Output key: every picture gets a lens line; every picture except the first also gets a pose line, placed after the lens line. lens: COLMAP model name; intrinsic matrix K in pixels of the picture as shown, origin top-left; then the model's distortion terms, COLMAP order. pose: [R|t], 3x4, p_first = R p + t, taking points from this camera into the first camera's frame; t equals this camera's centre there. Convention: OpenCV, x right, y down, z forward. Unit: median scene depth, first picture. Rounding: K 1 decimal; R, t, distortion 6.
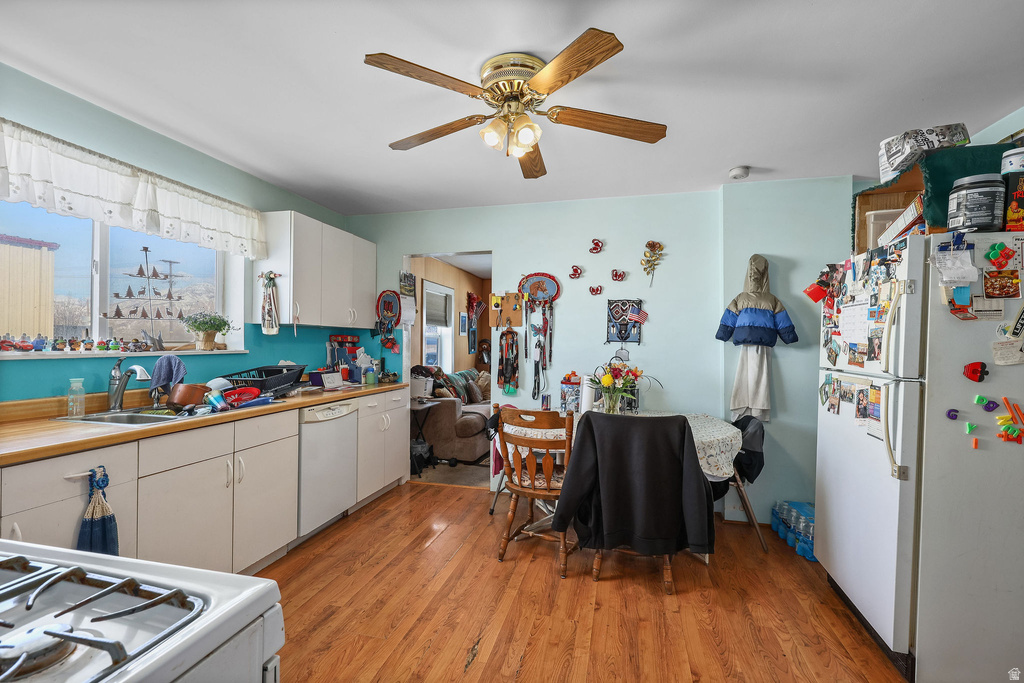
lens RADIAL K [[465.7, 0, 514.4], [0, 465.7, 342.8], [0, 0, 1]] dist [0.001938, -0.000039]
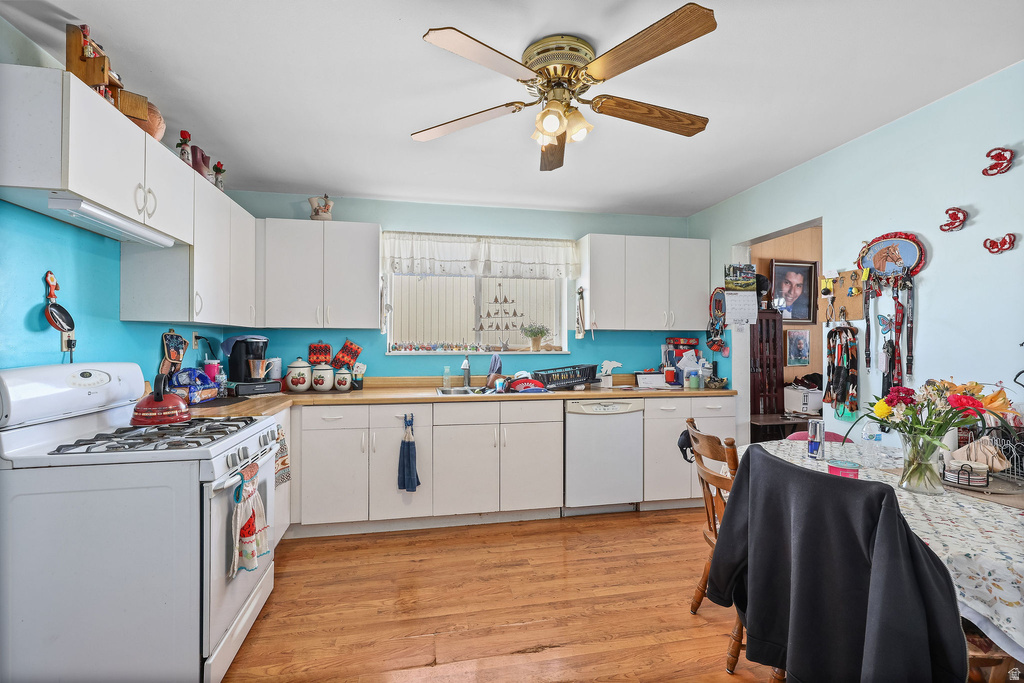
lens RADIAL K [[465.7, 0, 507.1], [0, 465.7, 342.7], [0, 0, 1]] dist [0.001938, -0.000039]
pose [[0.415870, -0.010652, -0.909362, 0.458892], [0.003403, 0.999943, -0.010157, 0.003785], [0.909418, 0.001129, 0.415882, 0.290425]]
